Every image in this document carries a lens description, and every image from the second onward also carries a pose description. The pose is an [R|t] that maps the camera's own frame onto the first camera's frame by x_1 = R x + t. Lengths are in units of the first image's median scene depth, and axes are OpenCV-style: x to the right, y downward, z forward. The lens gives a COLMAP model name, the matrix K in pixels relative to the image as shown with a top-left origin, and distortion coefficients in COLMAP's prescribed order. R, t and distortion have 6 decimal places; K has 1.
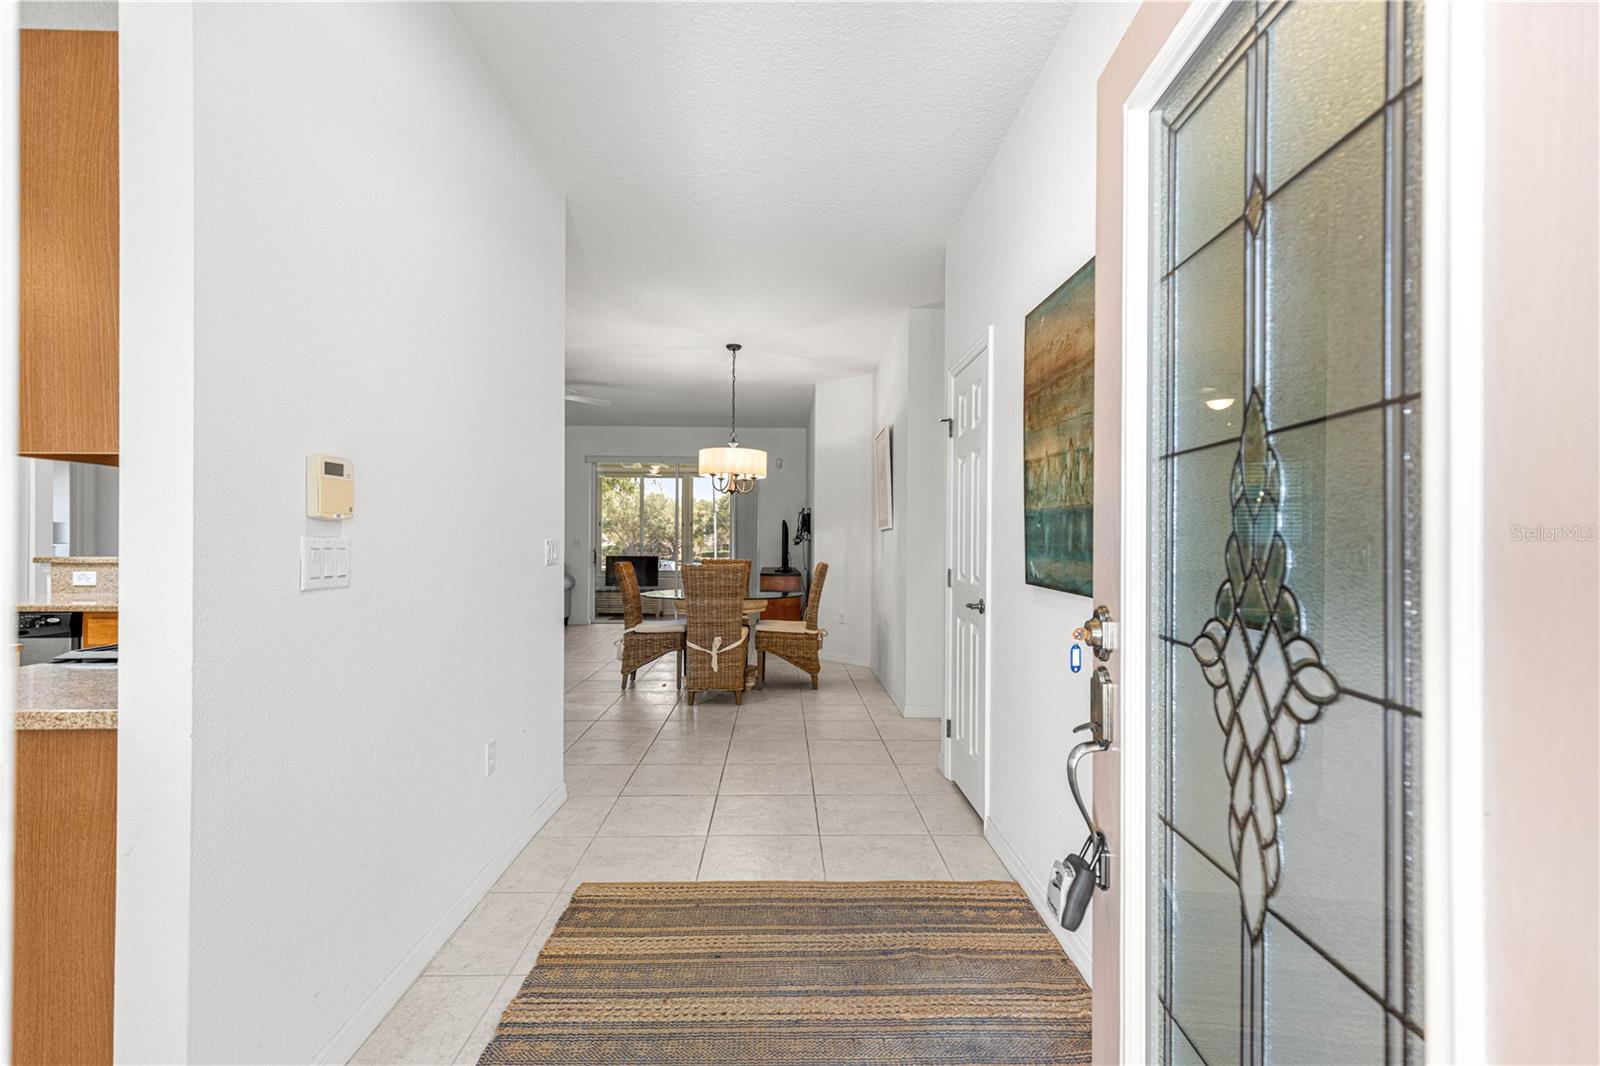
lens RADIAL K [[733.9, 0, 800.0], [0, 733.9, 533.0], [0, 0, 1]] dist [-0.000474, 0.000009]
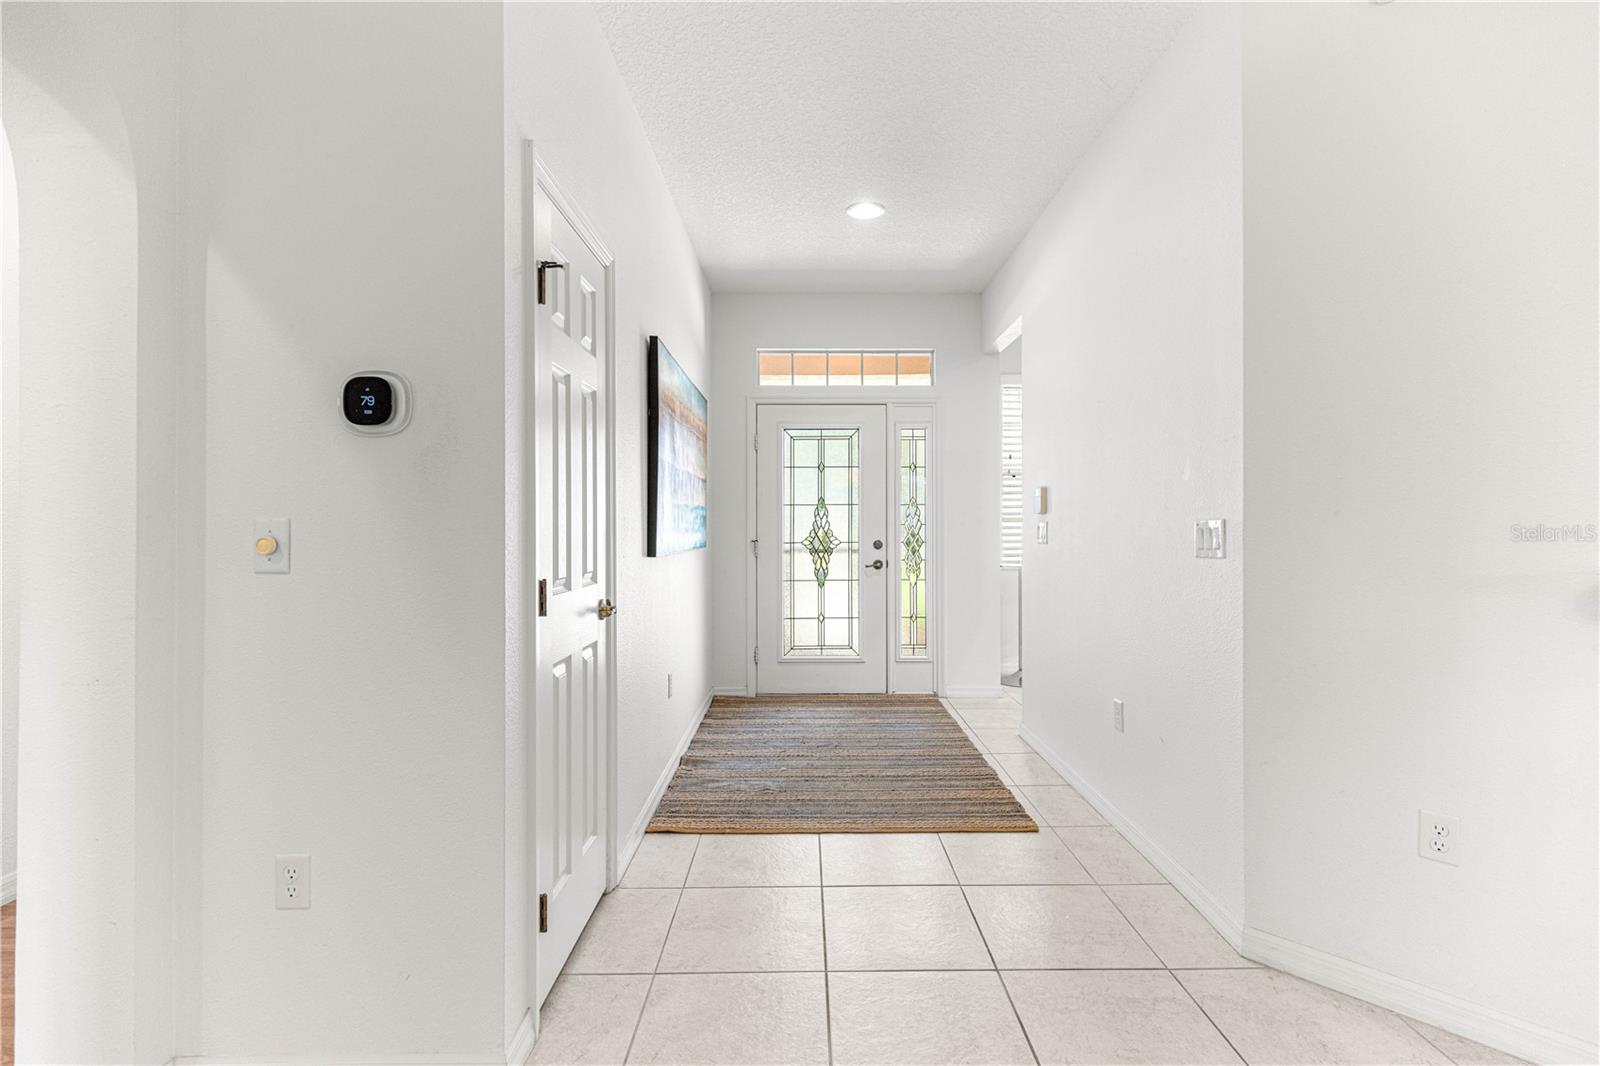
lens RADIAL K [[733.9, 0, 800.0], [0, 733.9, 533.0], [0, 0, 1]] dist [-0.000474, 0.000009]
pose [[-0.999422, 0.000578, 0.033989, 0.027926], [0.000641, 0.999998, 0.001853, 0.024511], [-0.033988, 0.001873, -0.999420, 2.157237]]
